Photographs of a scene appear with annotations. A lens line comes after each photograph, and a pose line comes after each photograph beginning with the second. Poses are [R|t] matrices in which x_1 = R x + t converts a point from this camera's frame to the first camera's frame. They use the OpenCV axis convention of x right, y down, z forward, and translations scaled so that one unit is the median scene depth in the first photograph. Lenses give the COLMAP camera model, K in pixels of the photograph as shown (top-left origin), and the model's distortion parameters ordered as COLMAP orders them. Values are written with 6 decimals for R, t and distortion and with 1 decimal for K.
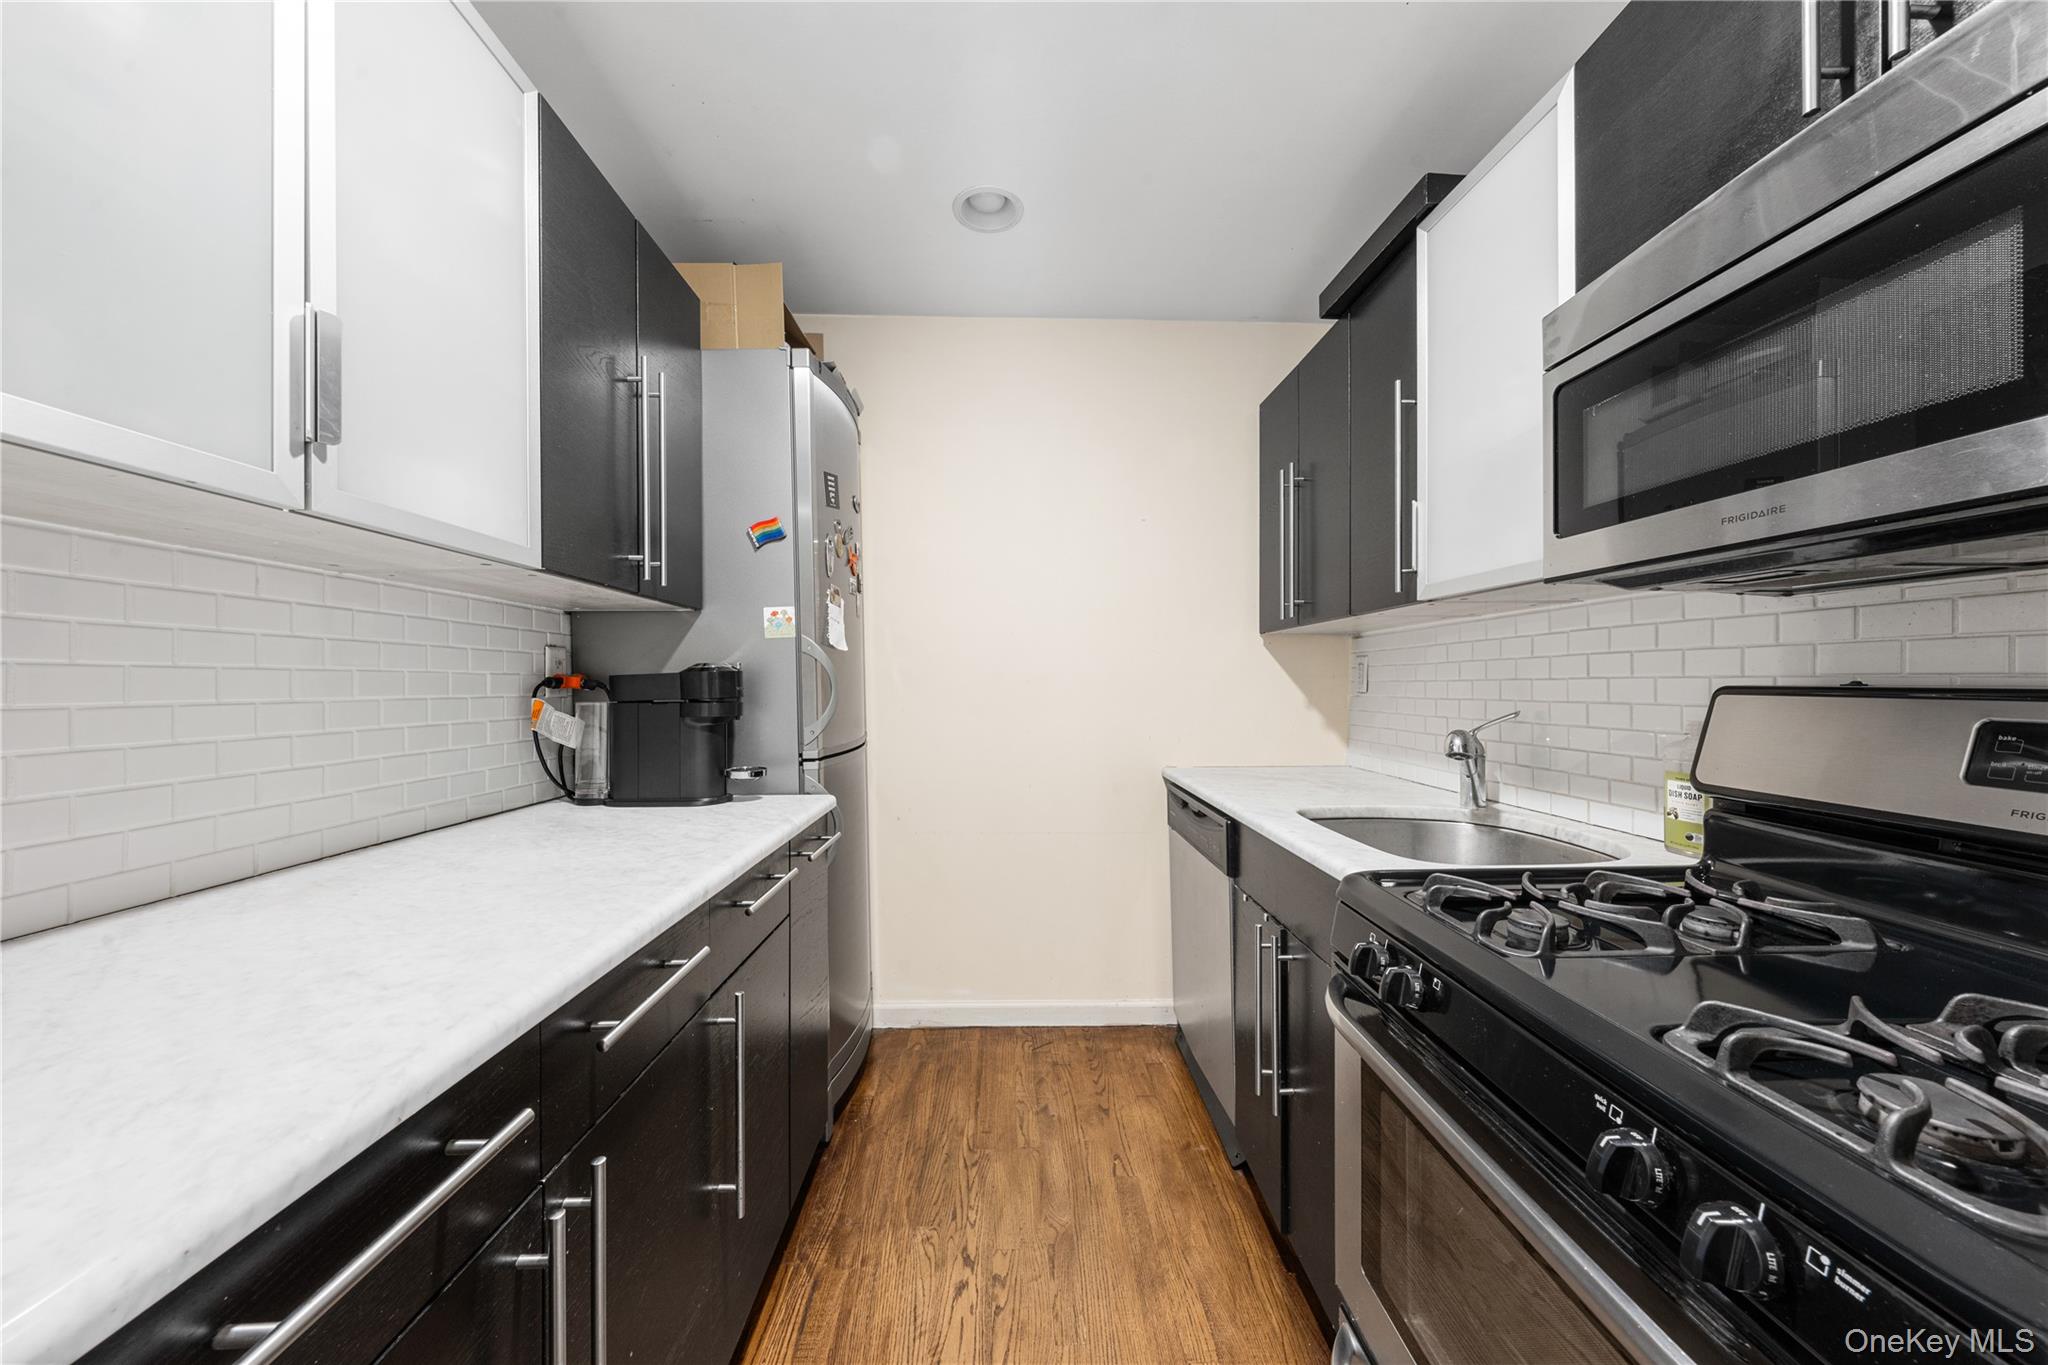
lens RADIAL K [[690.3, 0, 1002.7], [0, 690.3, 693.3], [0, 0, 1]] dist [-0.001030, -0.000012]
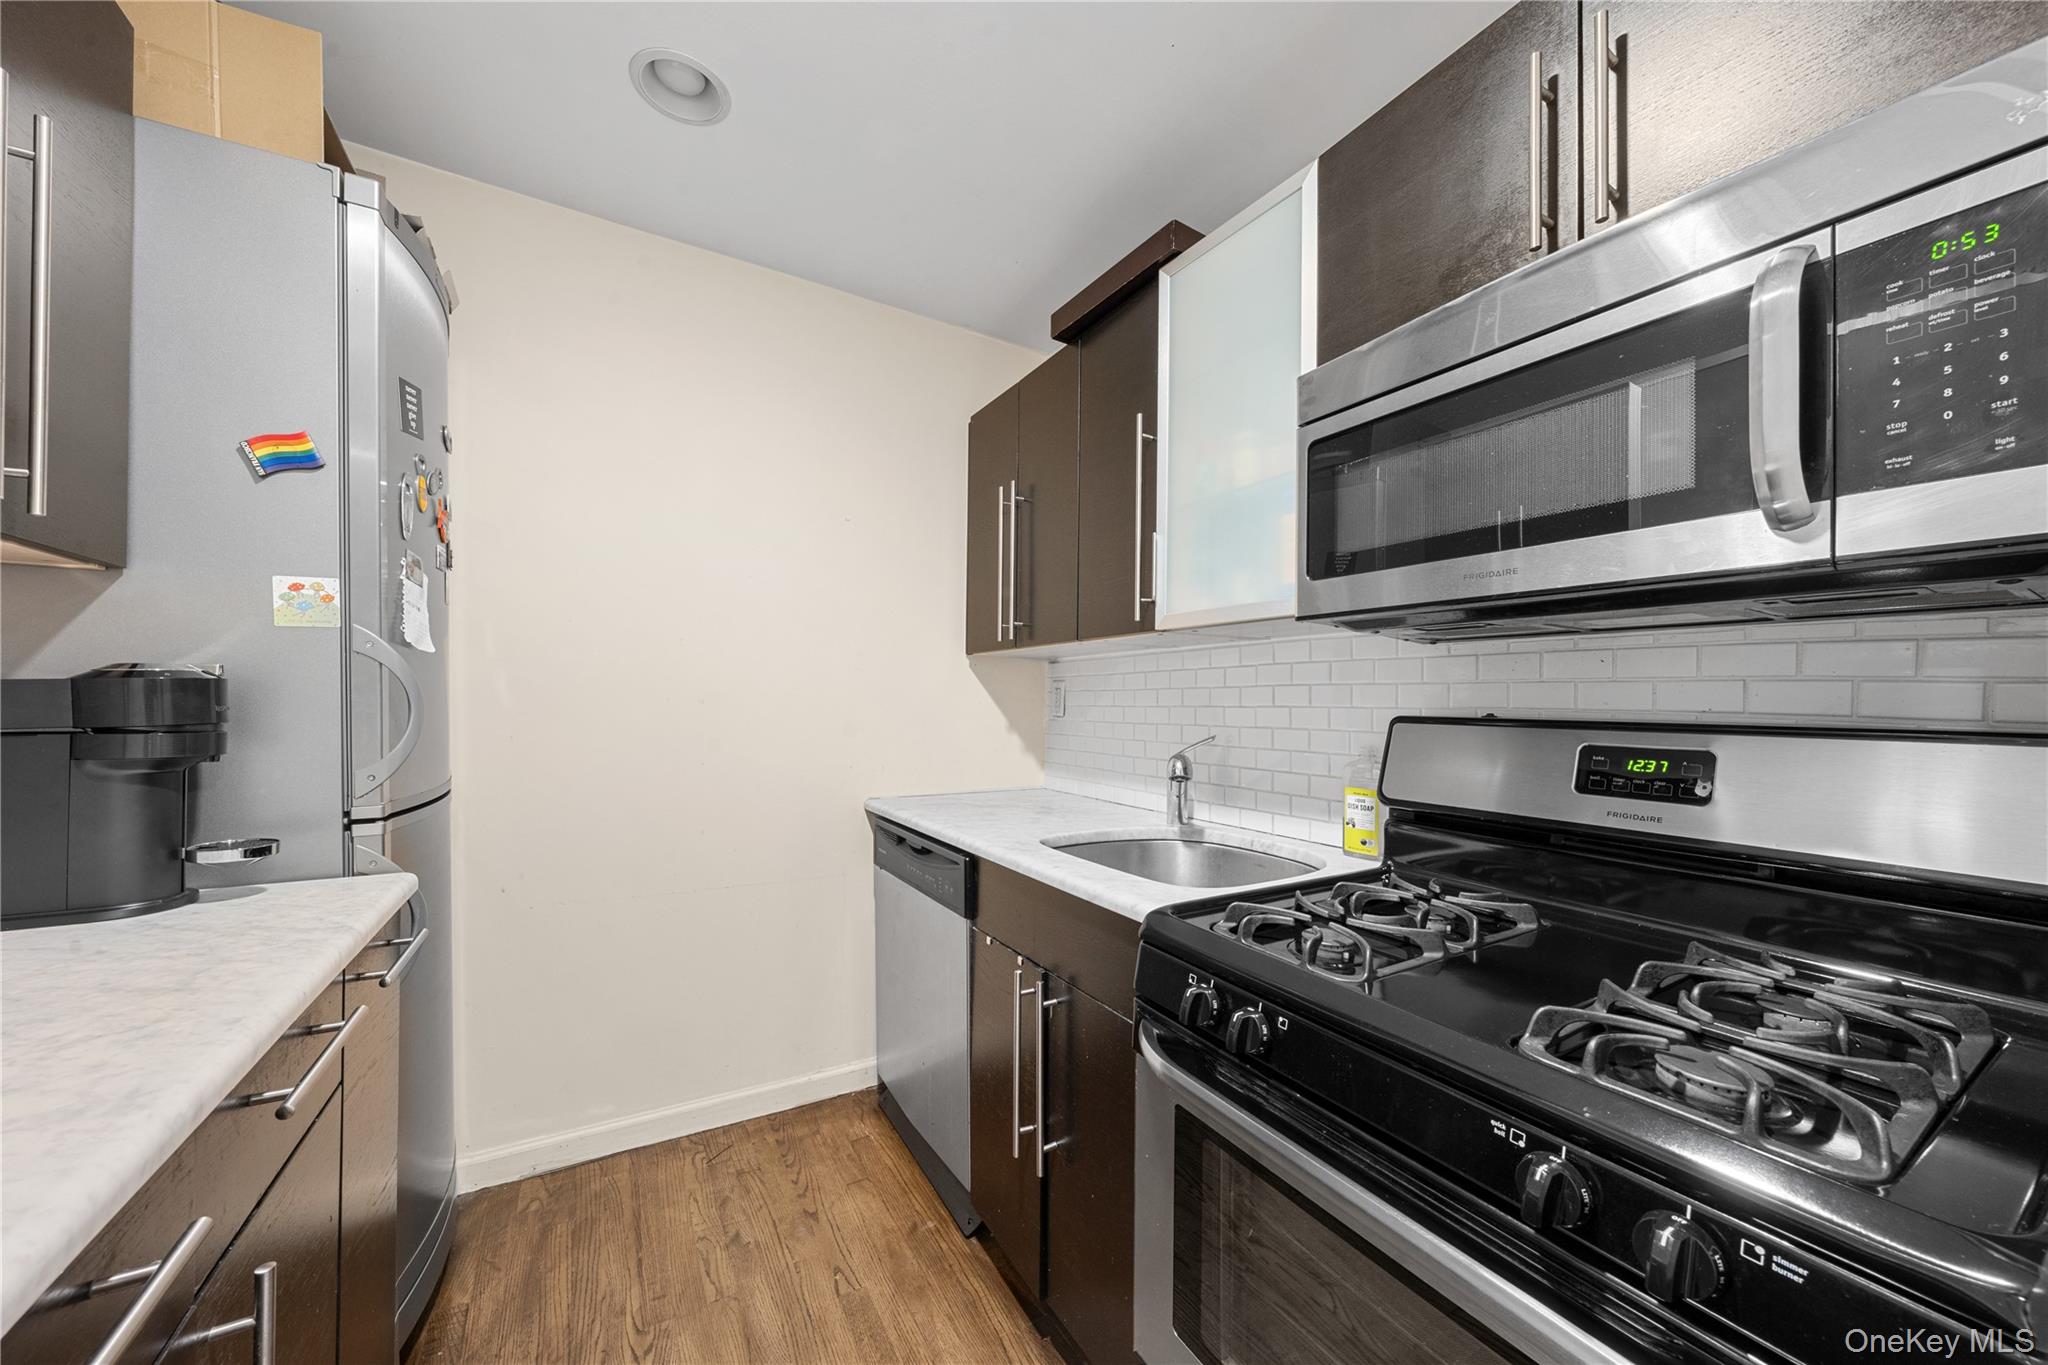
lens RADIAL K [[724.4, 0, 1005.8], [0, 724.4, 705.3], [0, 0, 1]] dist [-0.001776, -0.000573]
pose [[0.871499, 0.010234, 0.490291, -0.100574], [-0.005190, 0.999919, -0.011646, -0.006378], [-0.490371, 0.007605, 0.871481, 0.136259]]
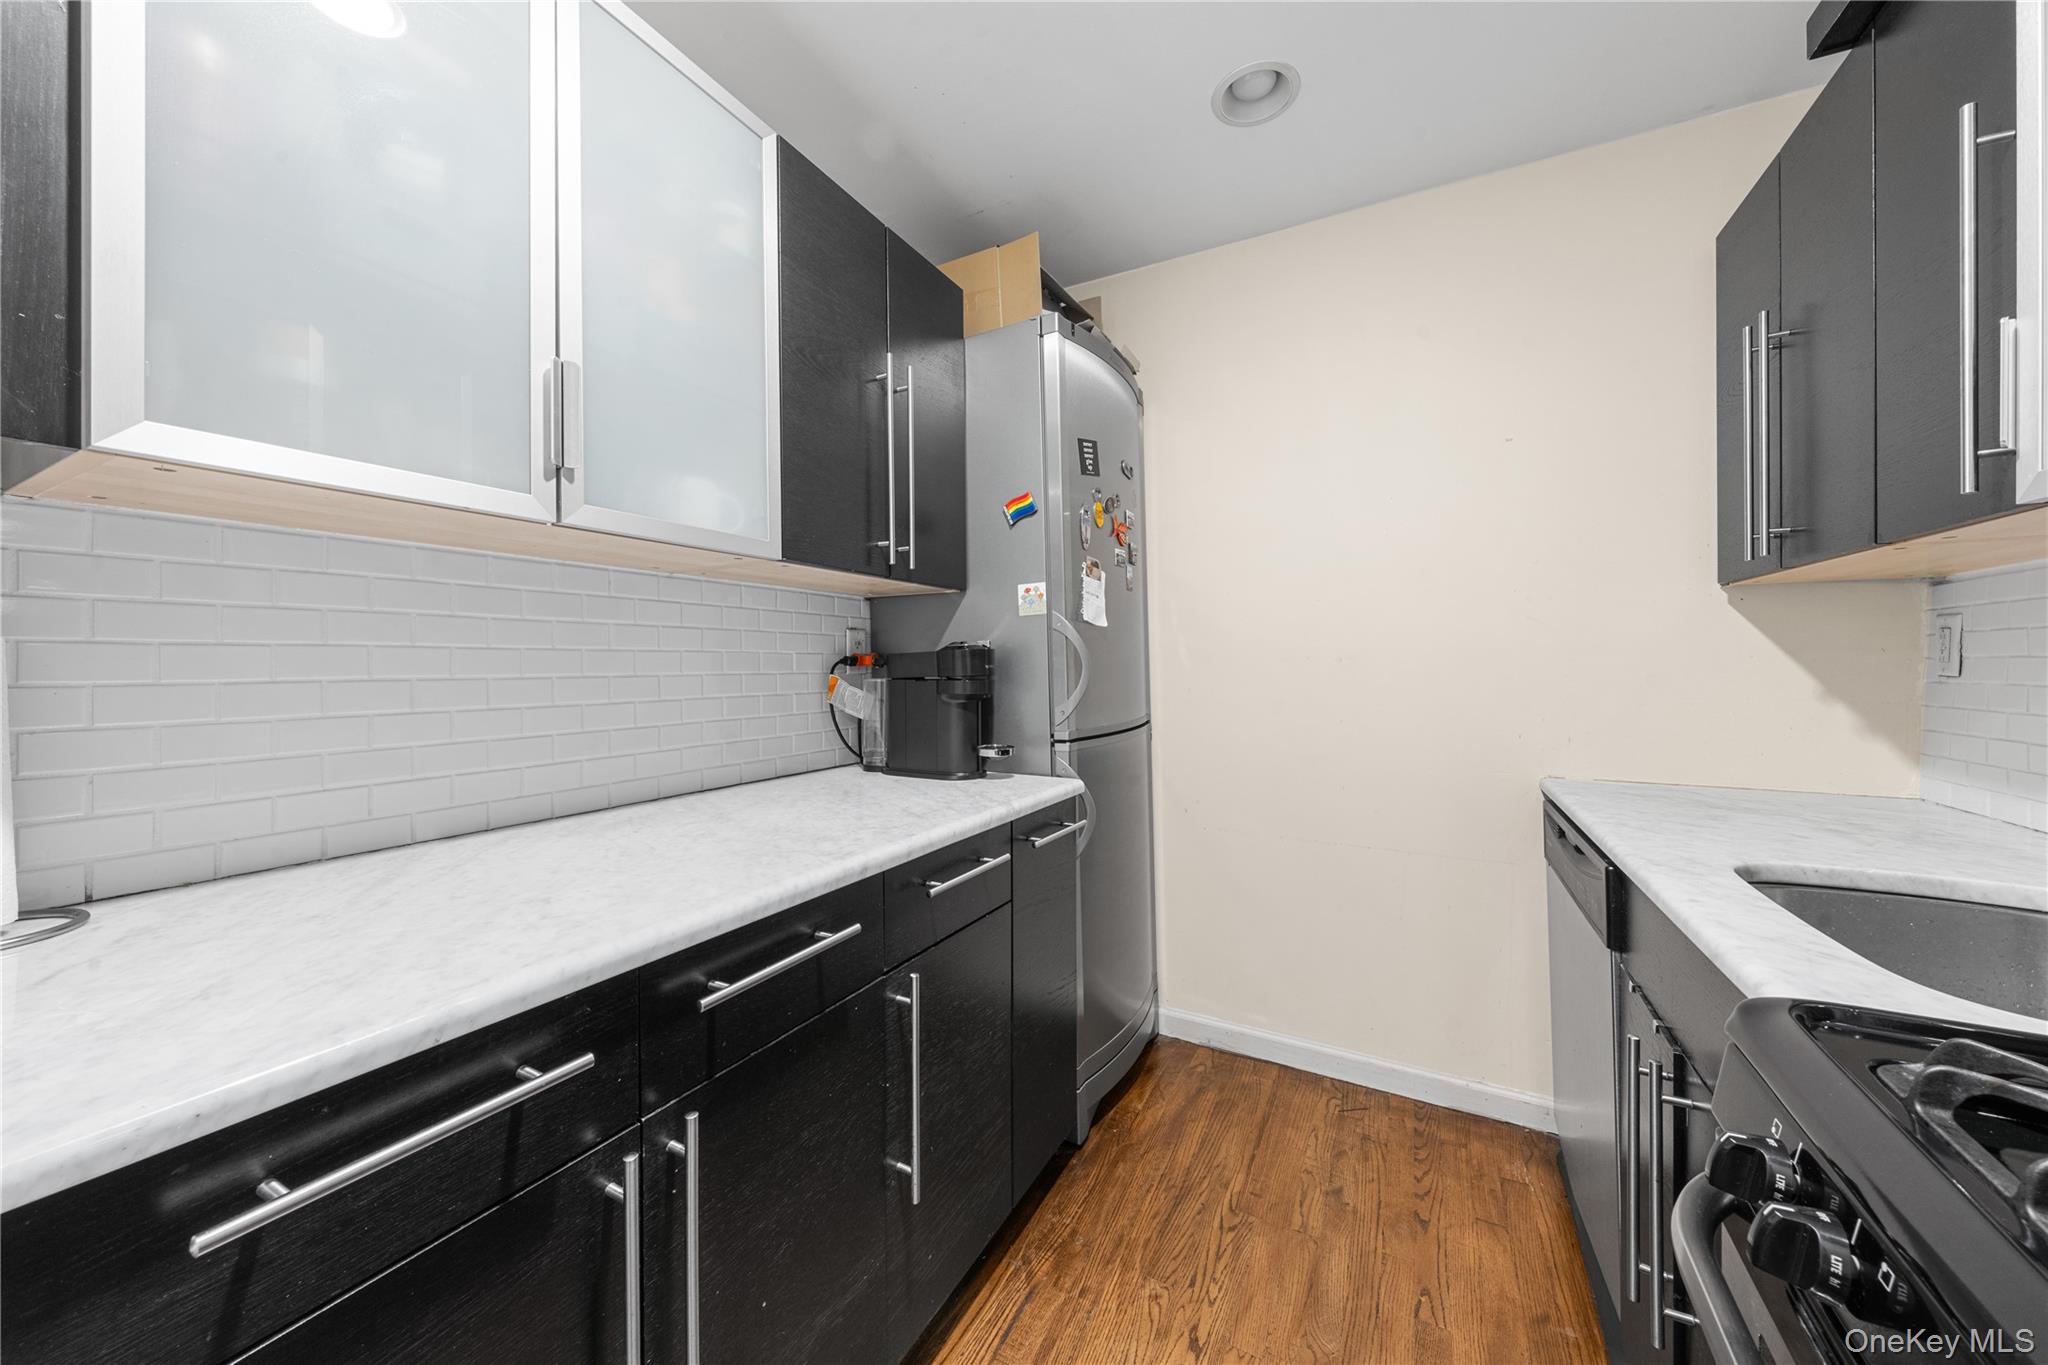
lens RADIAL K [[703.2, 0, 1019.0], [0, 703.2, 672.0], [0, 0, 1]] dist [-0.001256, -0.000241]
pose [[0.876848, 0.006145, -0.480728, 0.150605], [-0.006458, 0.999979, 0.001004, -0.000454], [0.480724, 0.002224, 0.876869, 0.125011]]
